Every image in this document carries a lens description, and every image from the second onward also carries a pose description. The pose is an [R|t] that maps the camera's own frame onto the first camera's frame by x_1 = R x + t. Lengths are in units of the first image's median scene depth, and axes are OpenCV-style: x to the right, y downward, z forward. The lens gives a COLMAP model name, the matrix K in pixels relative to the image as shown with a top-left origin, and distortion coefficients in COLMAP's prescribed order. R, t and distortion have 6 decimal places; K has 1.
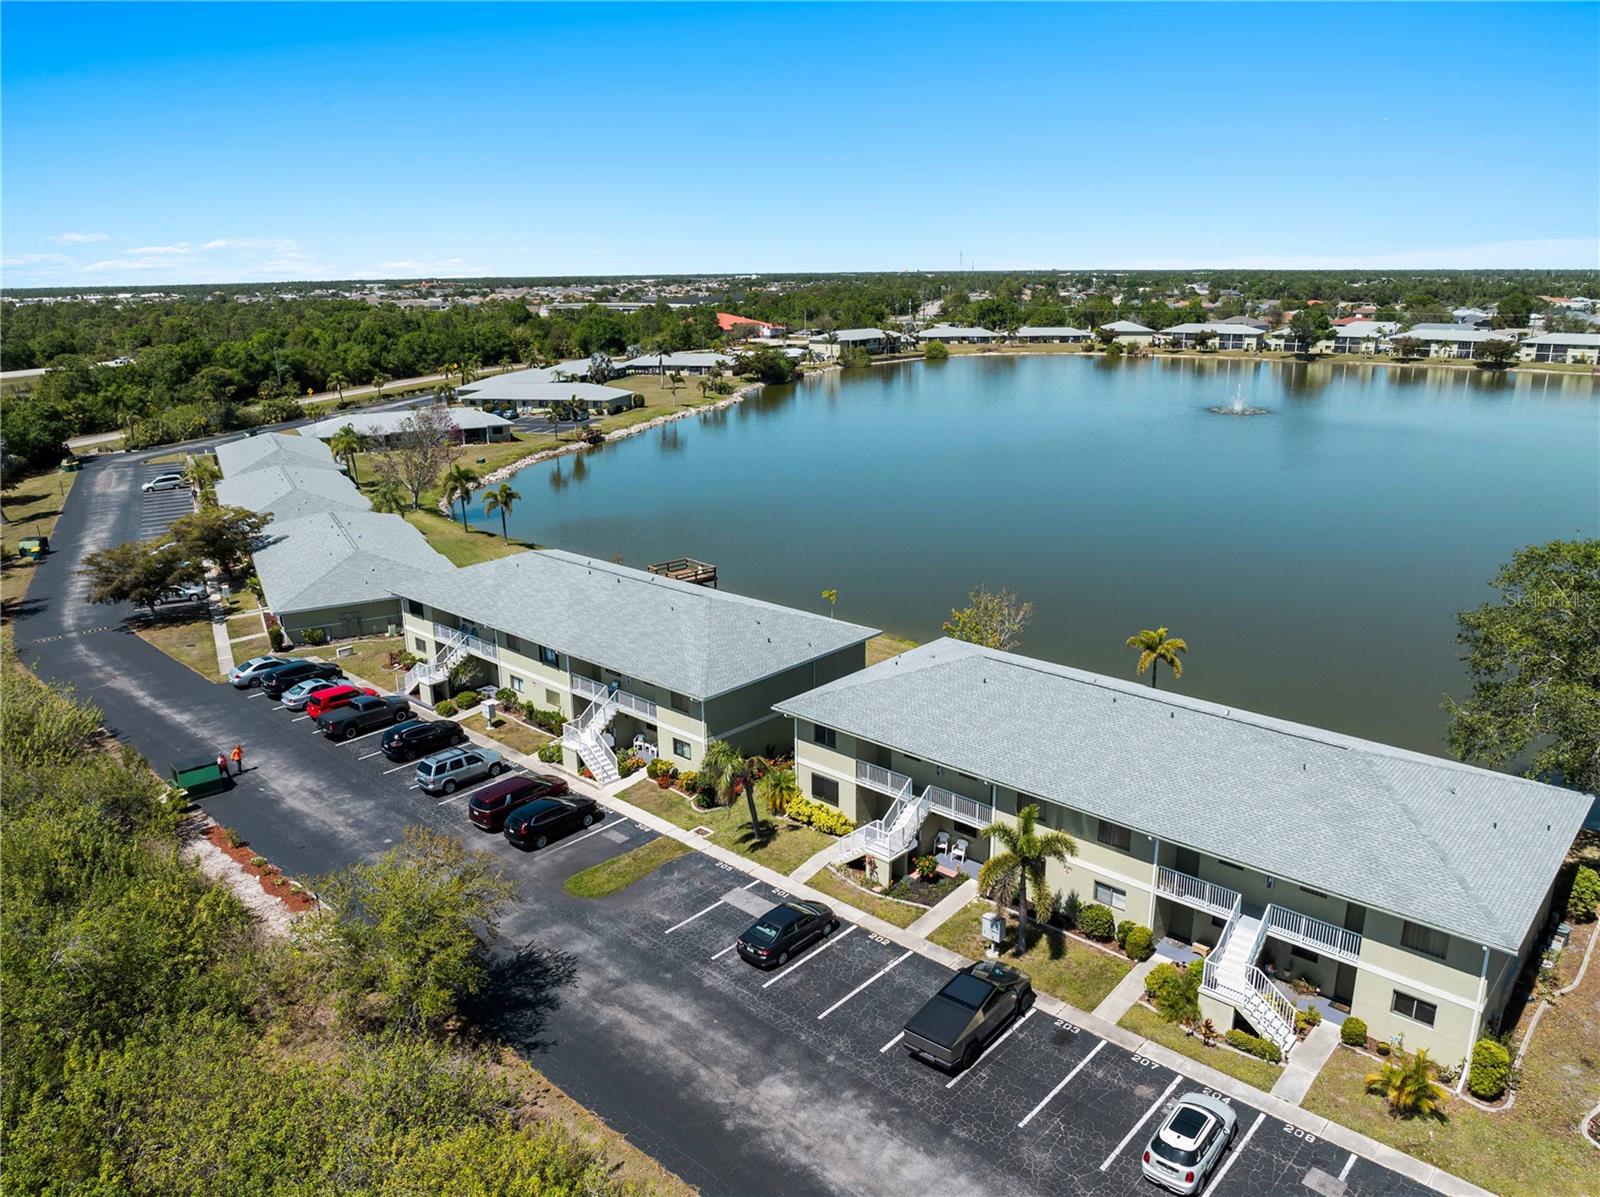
lens RADIAL K [[1129.2, 0, 800.0], [0, 1129.2, 598.5], [0, 0, 1]] dist [-0.022940, -0.025813]
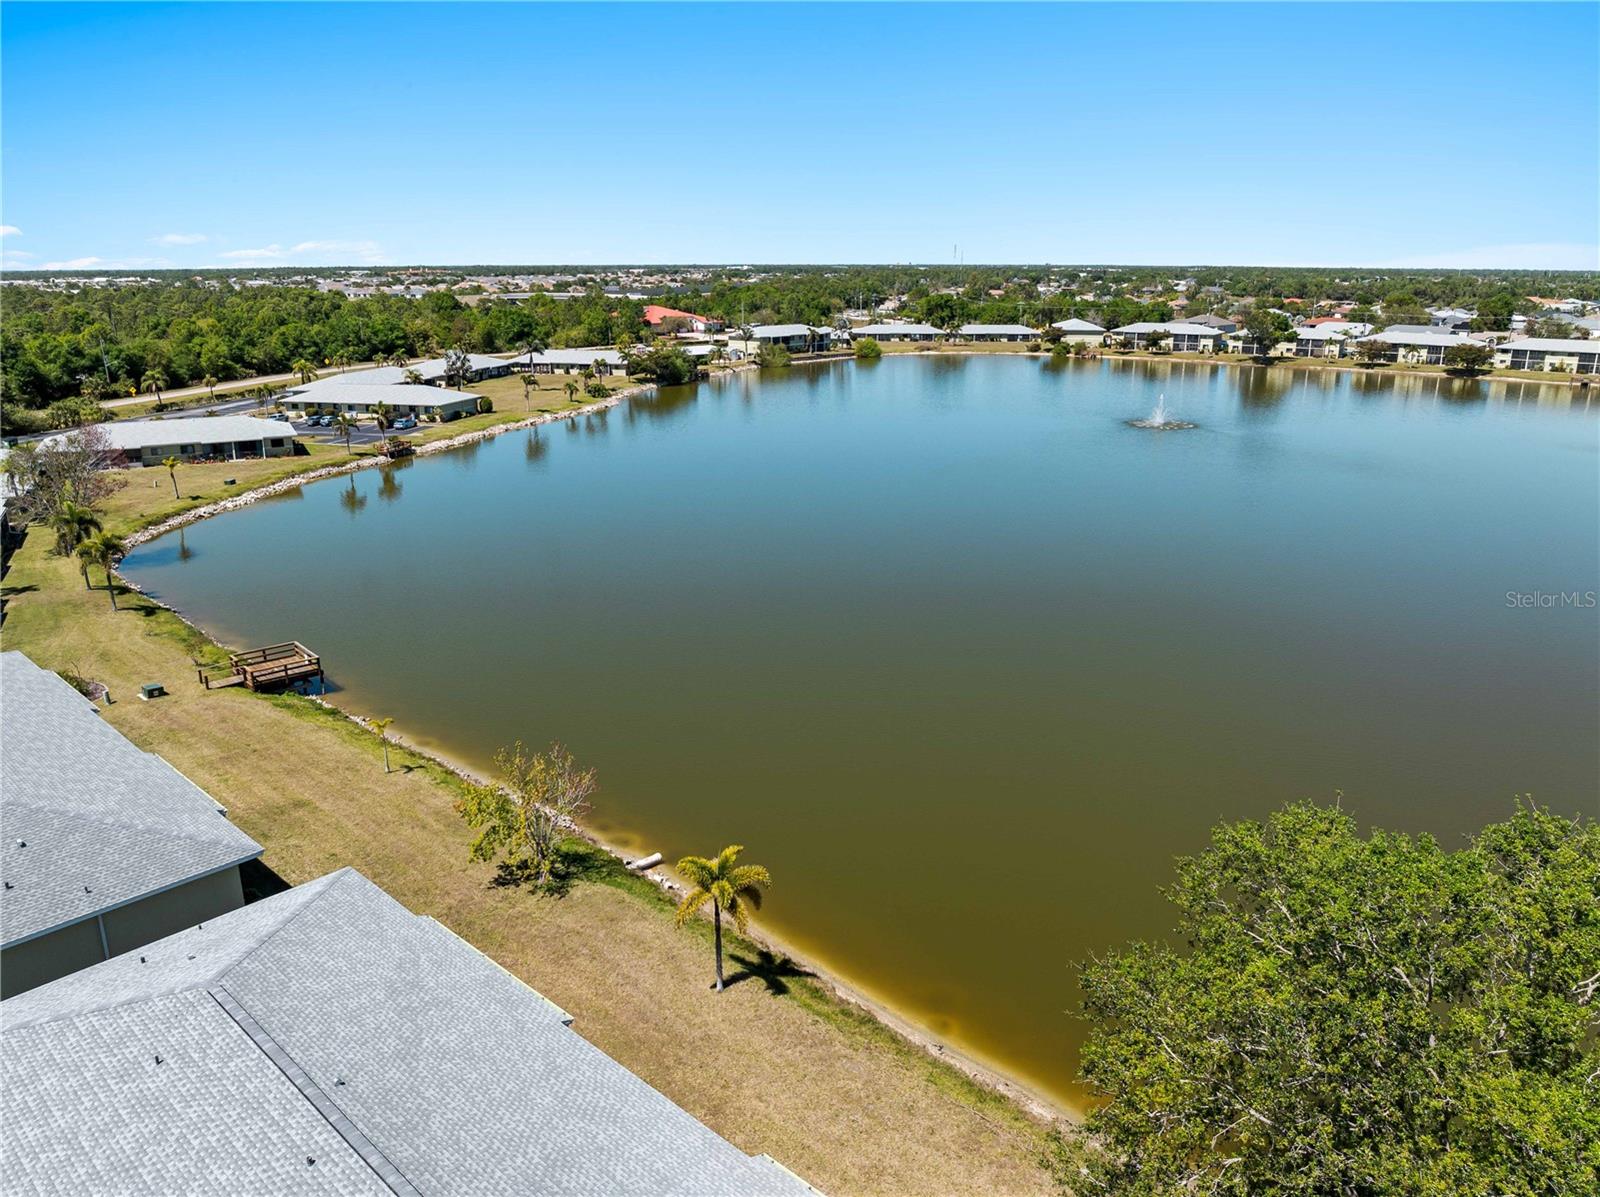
lens RADIAL K [[1129.2, 0, 800.0], [0, 1129.2, 598.5], [0, 0, 1]] dist [-0.022940, -0.025813]
pose [[0.999935, 0.010972, 0.003015, 0.068071], [-0.010992, 0.999917, 0.006687, -0.021428], [-0.002941, -0.006720, 0.999973, 0.075670]]
